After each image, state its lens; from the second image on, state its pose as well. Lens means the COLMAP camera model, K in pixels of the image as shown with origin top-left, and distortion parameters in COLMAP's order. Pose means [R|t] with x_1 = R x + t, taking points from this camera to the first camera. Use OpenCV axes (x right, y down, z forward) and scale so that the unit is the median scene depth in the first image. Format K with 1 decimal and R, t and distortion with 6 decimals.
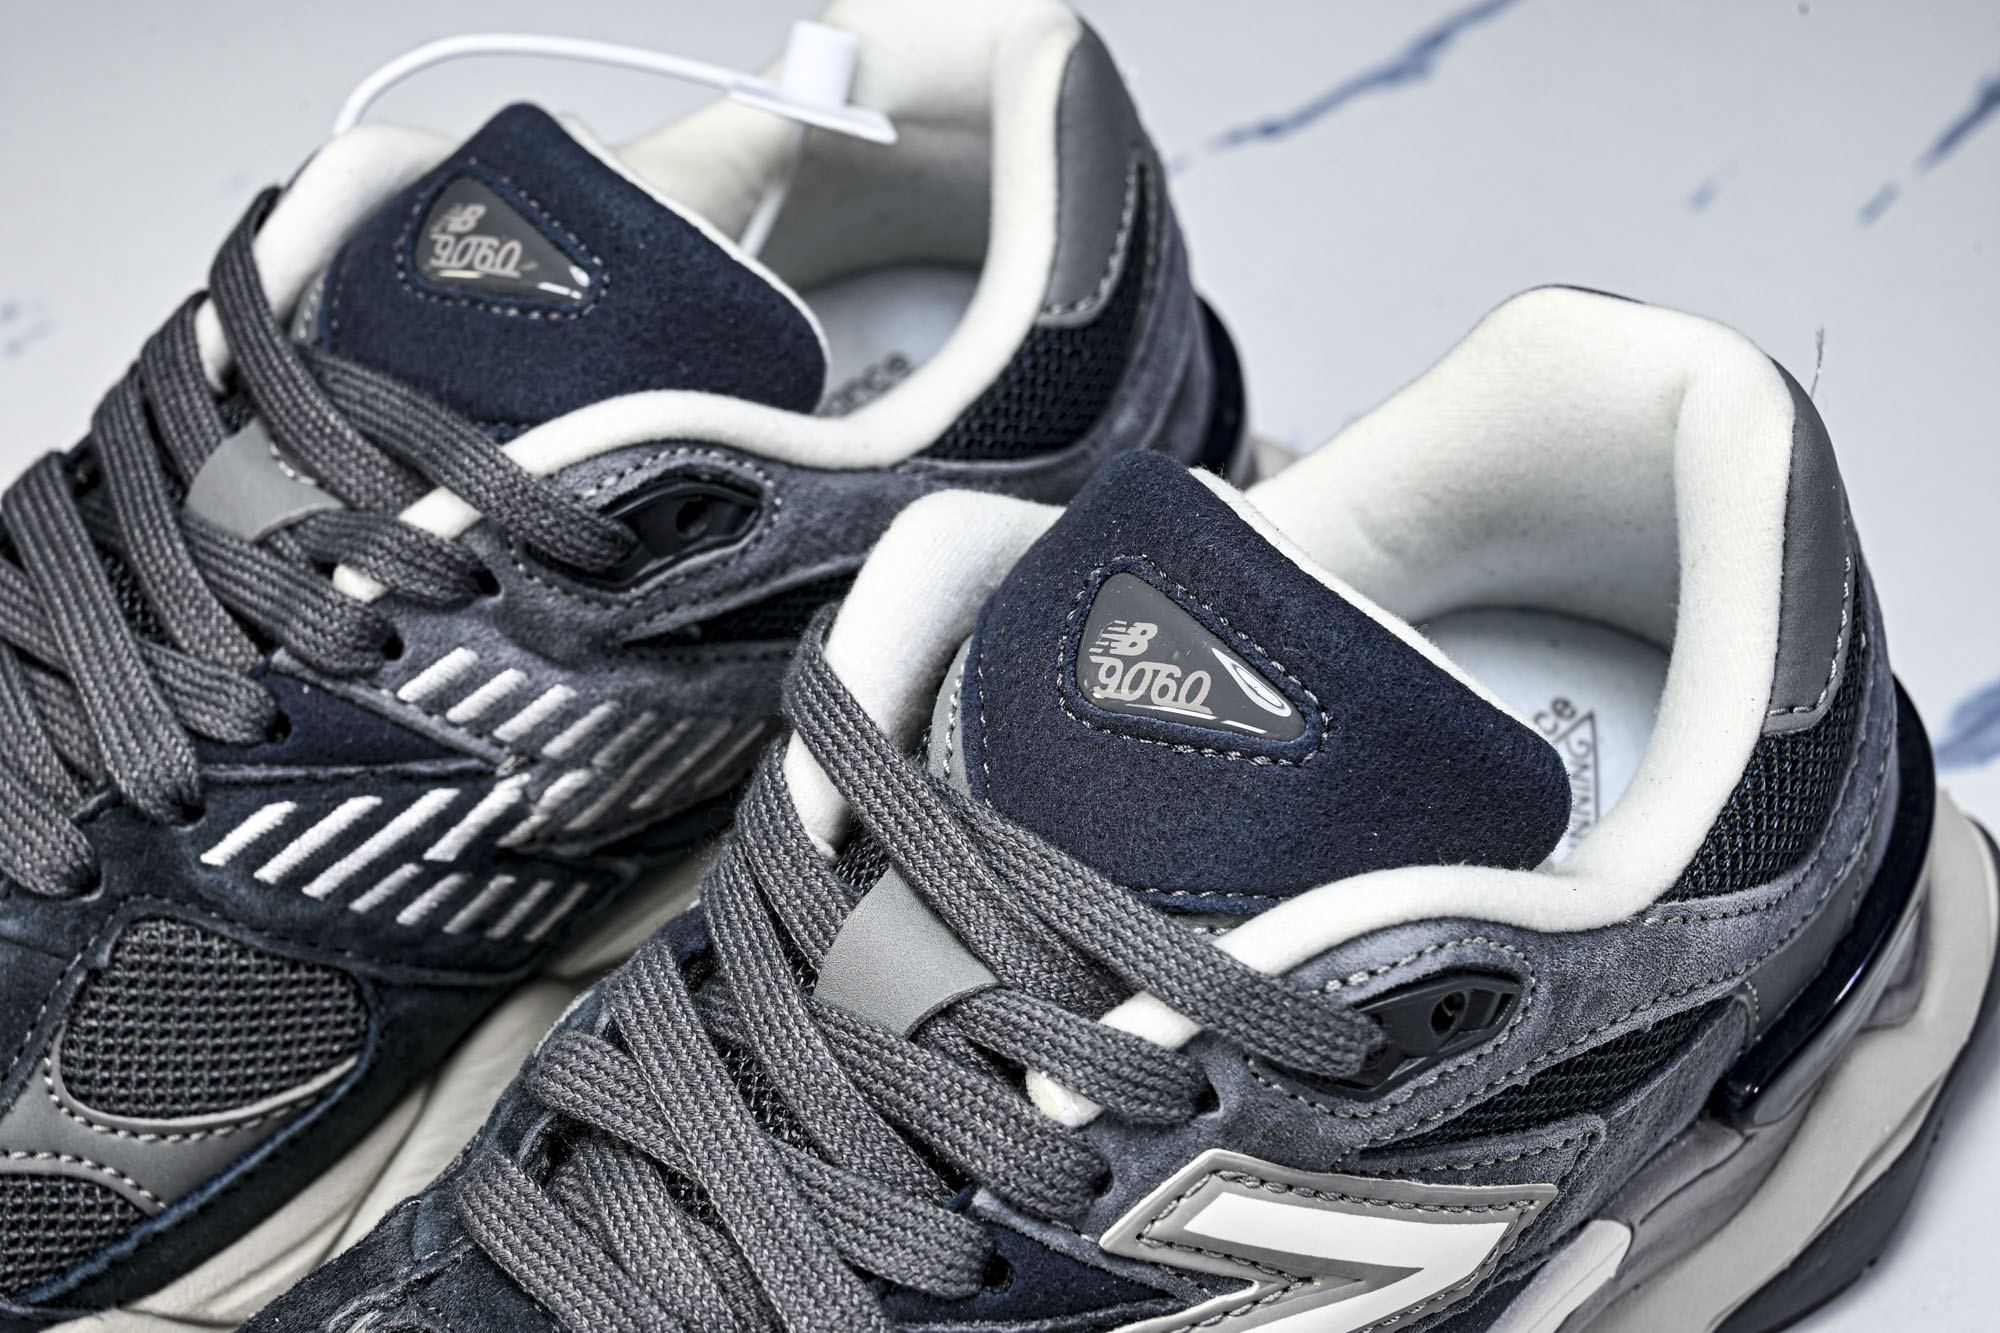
lens RADIAL K [[3828.1, 0, 987.3], [0, 3828.1, 821.9], [0, 0, 1]] dist [-0.009569, 0.000000]
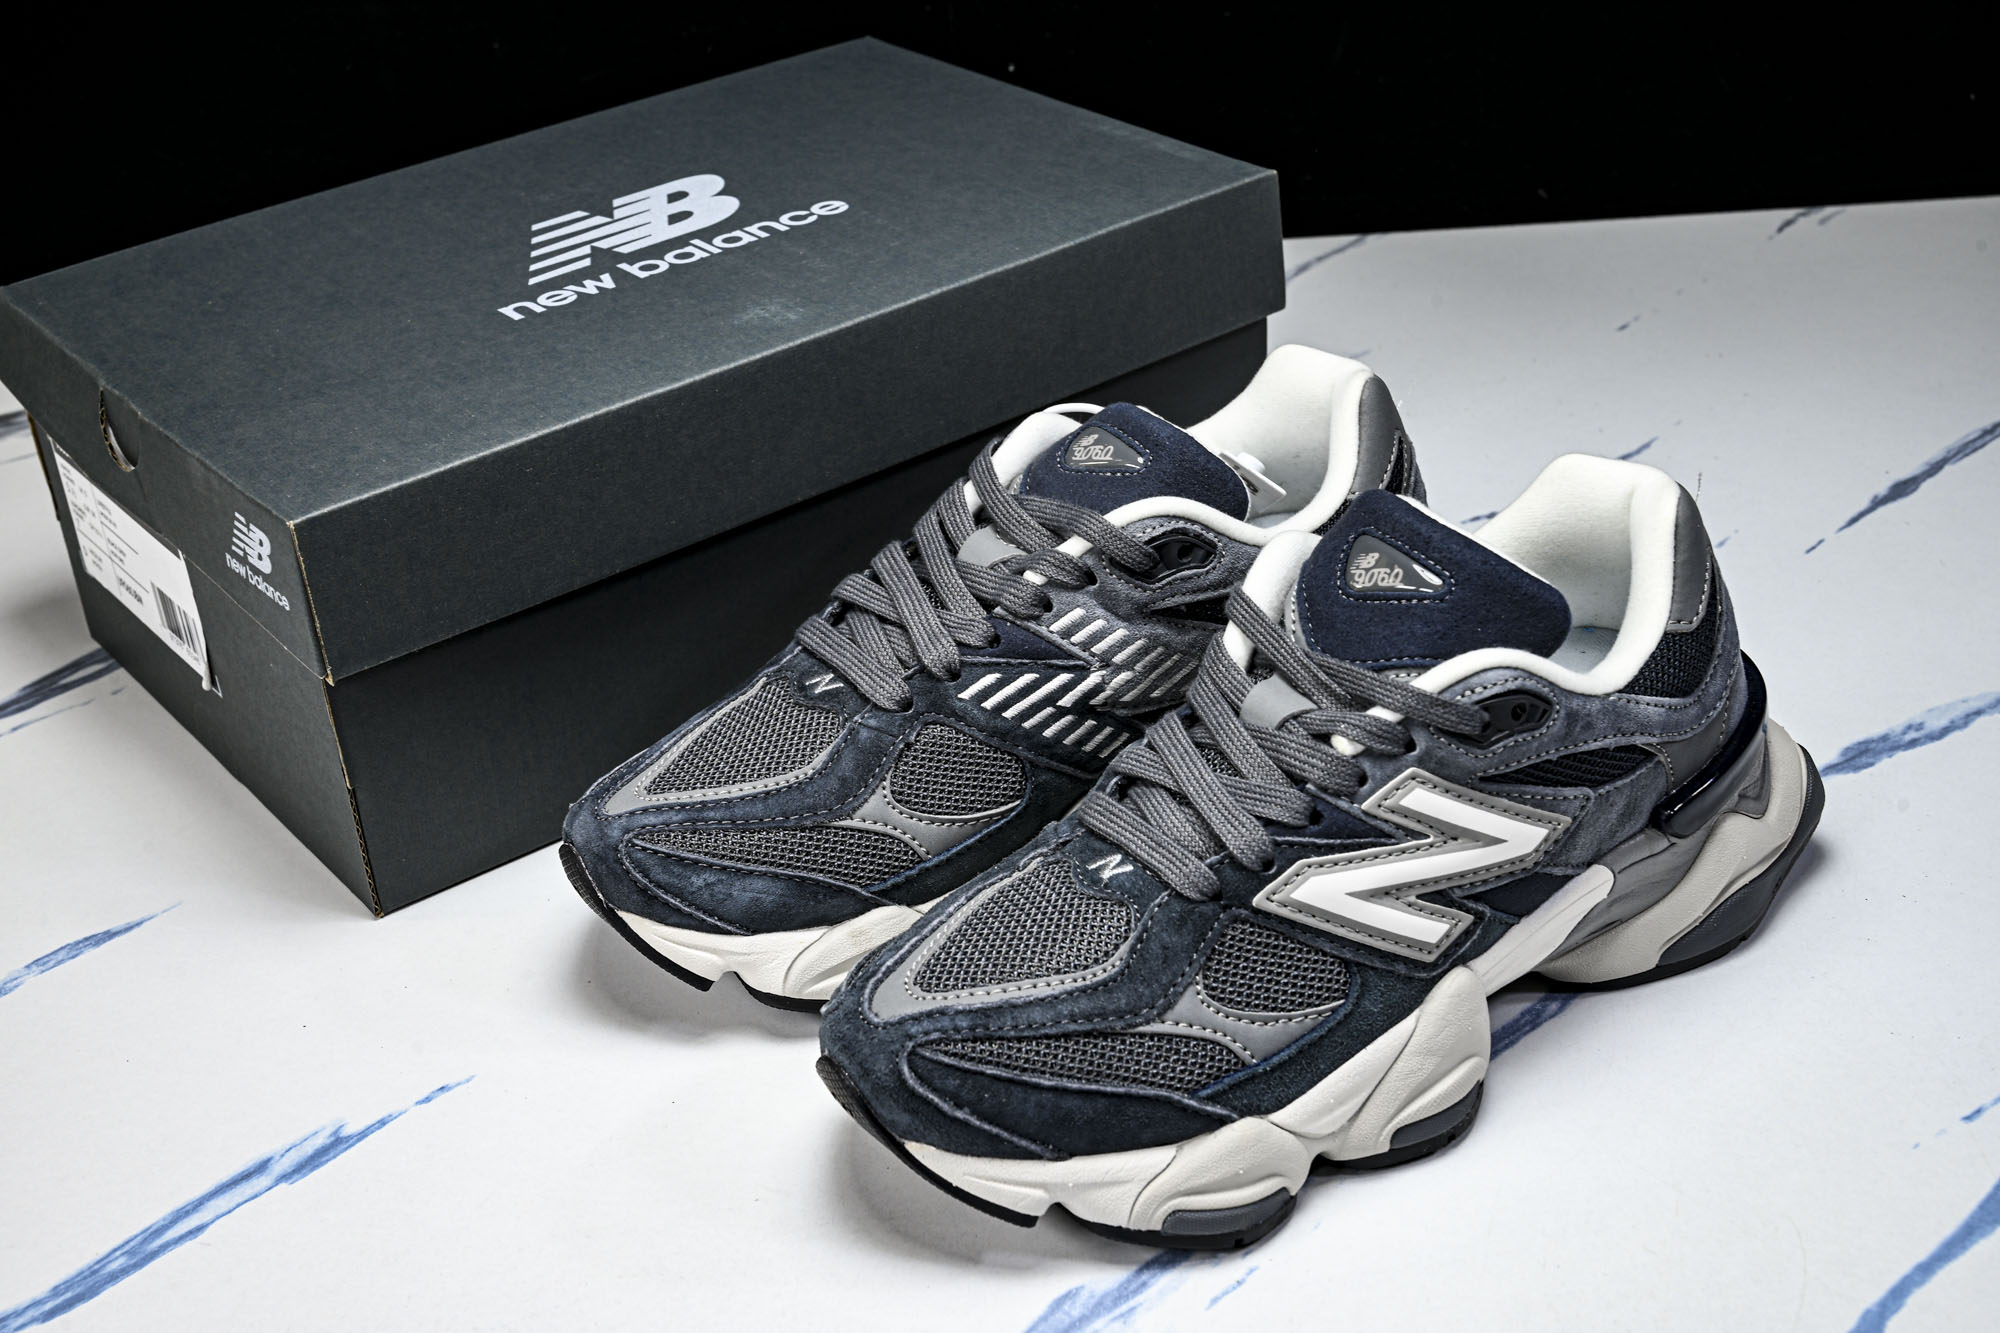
lens RADIAL K [[2679.4, 0, 1012.1], [0, 2679.4, 657.2], [0, 0, 1]] dist [-0.068207, 0.000000]
pose [[0.993313, 0.023577, -0.113019, 0.000094], [-0.049246, 0.971930, -0.230059, 0.371432], [0.104422, 0.234086, 0.966592, -0.541940]]
